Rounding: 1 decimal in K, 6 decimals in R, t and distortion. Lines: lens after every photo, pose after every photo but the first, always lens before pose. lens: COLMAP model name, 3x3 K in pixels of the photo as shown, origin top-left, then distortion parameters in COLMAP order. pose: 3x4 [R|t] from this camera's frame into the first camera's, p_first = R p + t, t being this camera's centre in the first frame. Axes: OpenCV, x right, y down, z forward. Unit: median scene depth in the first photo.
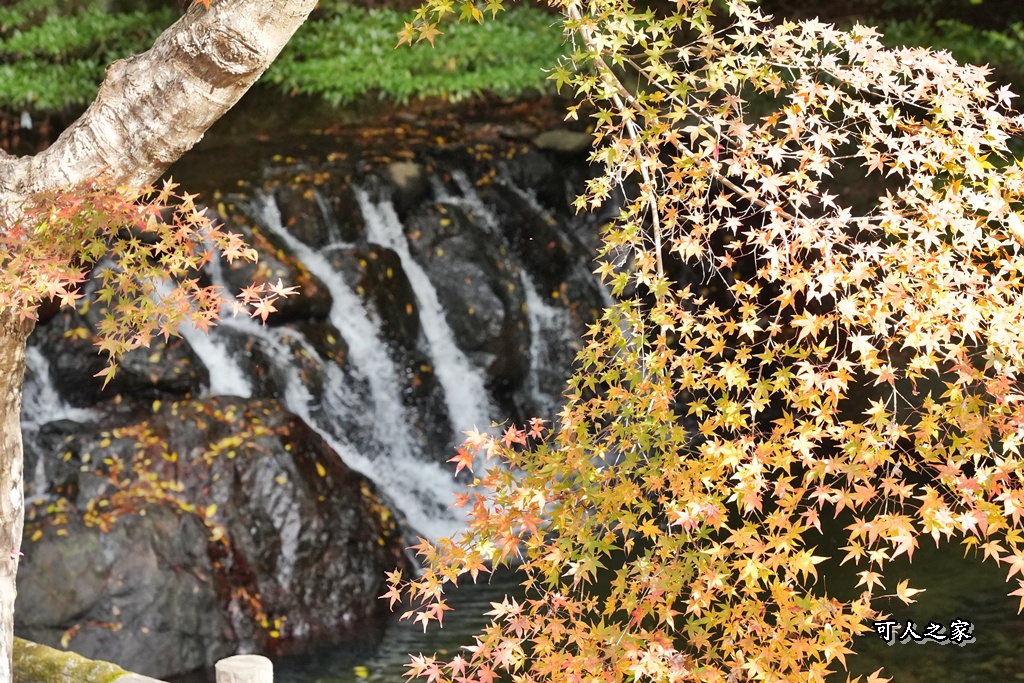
lens RADIAL K [[3065.4, 0, 512.0], [0, 3065.4, 341.5], [0, 0, 1]] dist [0.260532, 1.668801]
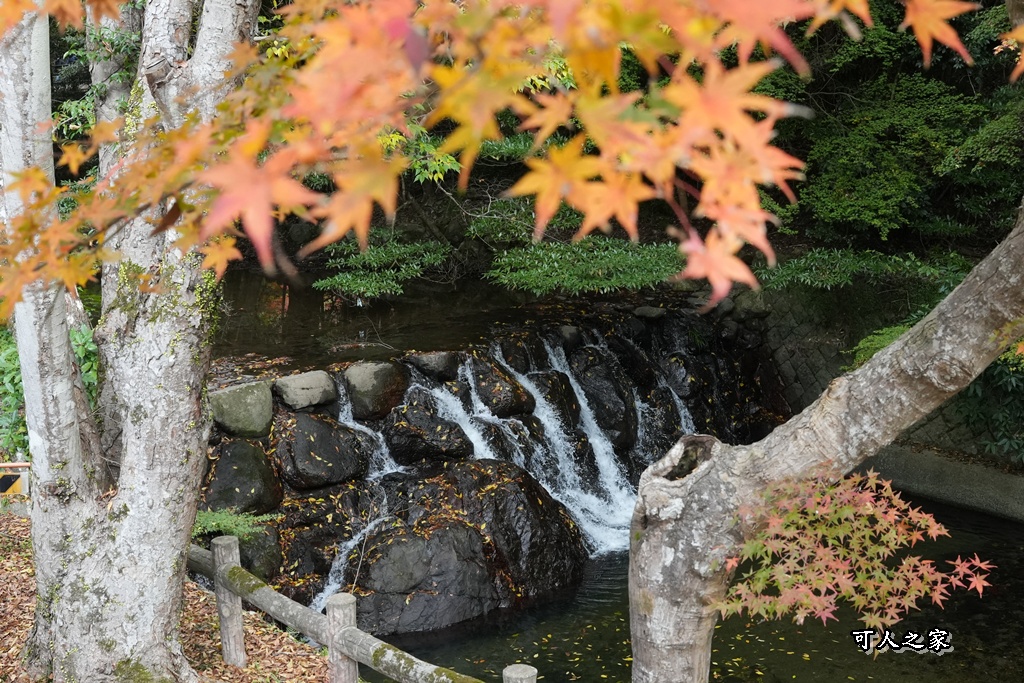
lens RADIAL K [[1525.2, 0, 512.0], [0, 1525.2, 341.5], [0, 0, 1]] dist [-0.046289, -0.011497]
pose [[0.999981, -0.003481, -0.005173, -0.074102], [0.003326, 0.999550, -0.029827, -0.025213], [0.005274, 0.029809, 0.999542, 0.108073]]
